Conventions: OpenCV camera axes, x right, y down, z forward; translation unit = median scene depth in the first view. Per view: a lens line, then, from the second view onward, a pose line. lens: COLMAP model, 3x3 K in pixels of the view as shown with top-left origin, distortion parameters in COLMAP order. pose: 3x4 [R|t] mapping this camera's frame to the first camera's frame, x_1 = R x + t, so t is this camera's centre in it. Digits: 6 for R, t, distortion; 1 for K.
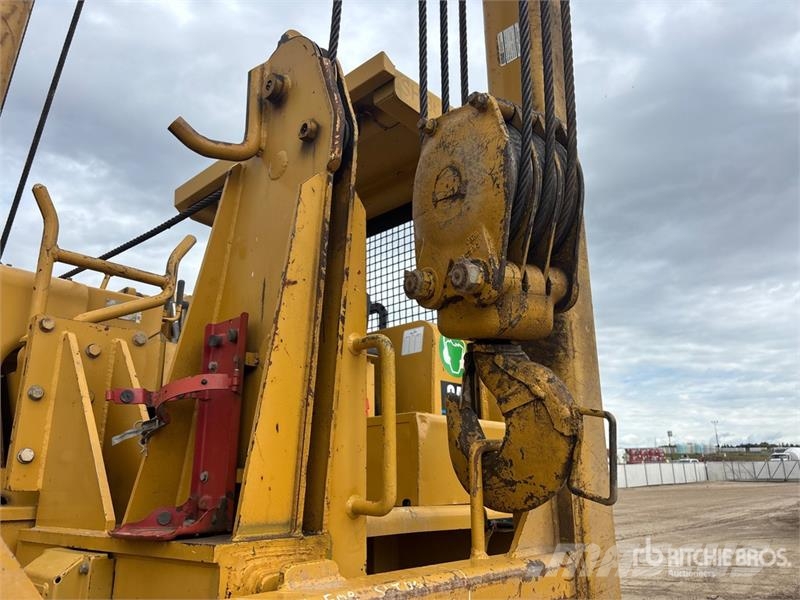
lens RADIAL K [[609.2, 0, 411.3], [0, 609.2, 299.1], [0, 0, 1]] dist [0.067851, -0.073600]
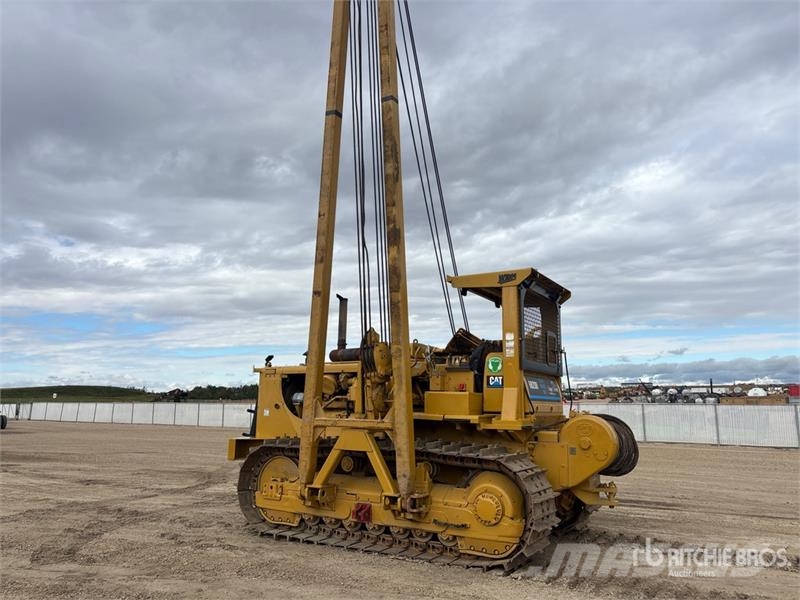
lens RADIAL K [[604.5, 0, 407.1], [0, 604.5, 296.7], [0, 0, 1]] dist [0.070488, -0.081780]
pose [[0.200352, -0.151654, -0.967915, 0.331885], [0.260858, 0.960542, -0.096503, -0.005661], [0.944358, -0.233154, 0.232007, 0.007431]]
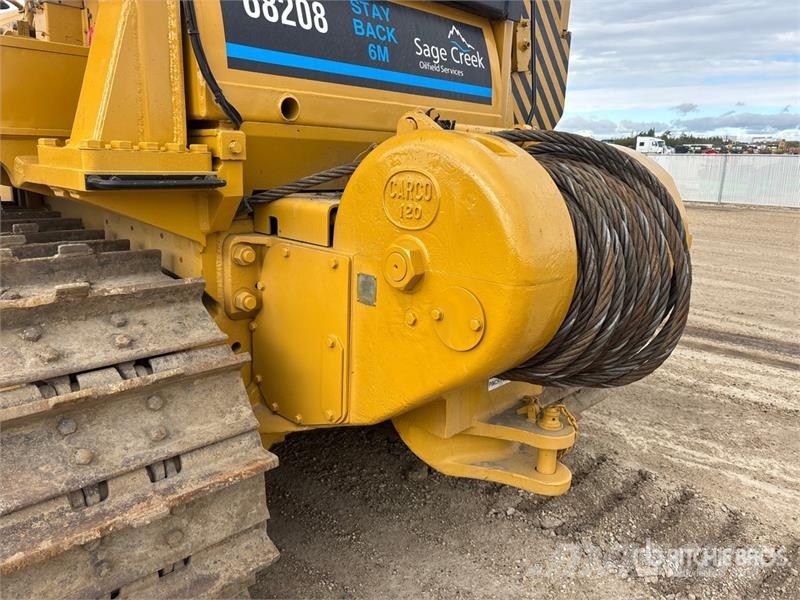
lens RADIAL K [[600.8, 0, 398.4], [0, 600.8, 294.5], [0, 0, 1]] dist [0.006541, 0.004608]
pose [[-0.037242, 0.242354, -0.969473, 0.098241], [0.252937, 0.940841, 0.225480, 0.049031], [0.966766, -0.236819, -0.096339, 0.154508]]
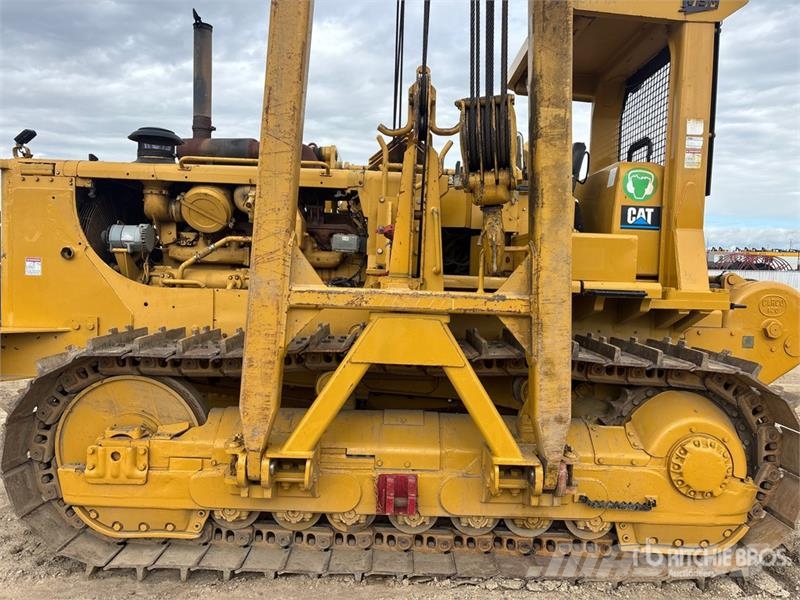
lens RADIAL K [[609.2, 0, 411.3], [0, 609.2, 299.1], [0, 0, 1]] dist [0.067851, -0.073600]
pose [[0.682088, 0.071001, -0.727815, 0.093972], [0.165728, 0.954370, 0.248418, -0.012123], [0.712243, -0.290063, 0.639198, -0.044074]]
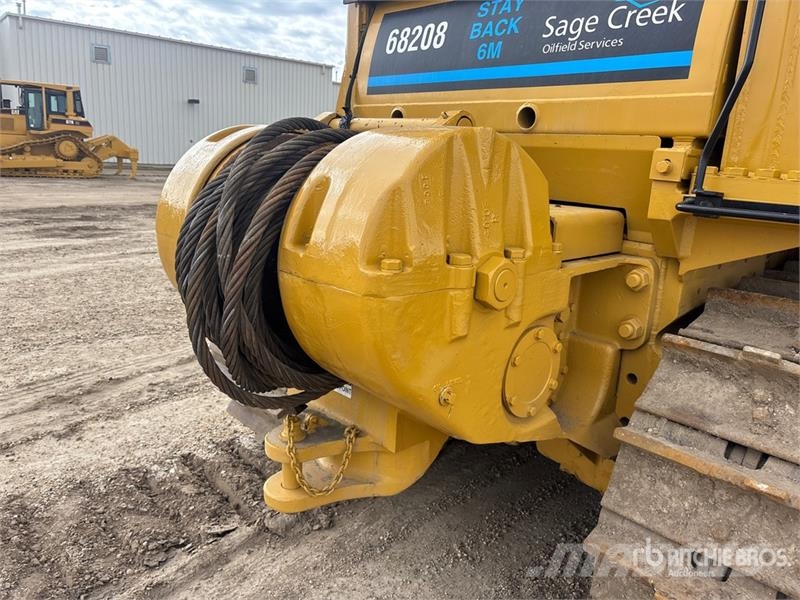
lens RADIAL K [[604.5, 0, 407.1], [0, 604.5, 296.7], [0, 0, 1]] dist [0.070488, -0.081780]
pose [[-0.997407, -0.043307, 0.057479, 0.004548], [-0.046699, 0.997162, -0.059058, 0.075830], [-0.054758, -0.061589, -0.996598, 0.238973]]
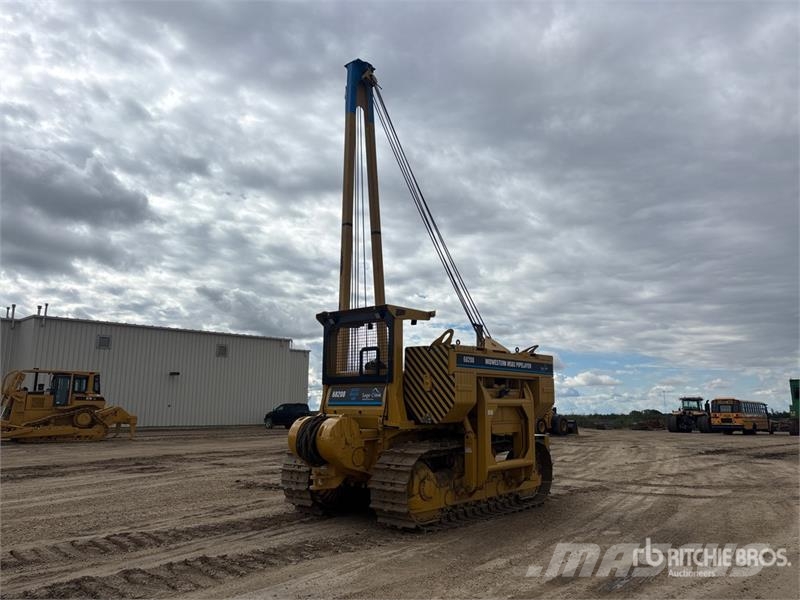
lens RADIAL K [[604.5, 0, 407.1], [0, 604.5, 296.7], [0, 0, 1]] dist [0.070488, -0.081780]
pose [[-0.999639, 0.015916, -0.021662, -0.031916], [0.023886, 0.895566, -0.444287, 0.165272], [0.012329, -0.444644, -0.895623, 0.582458]]
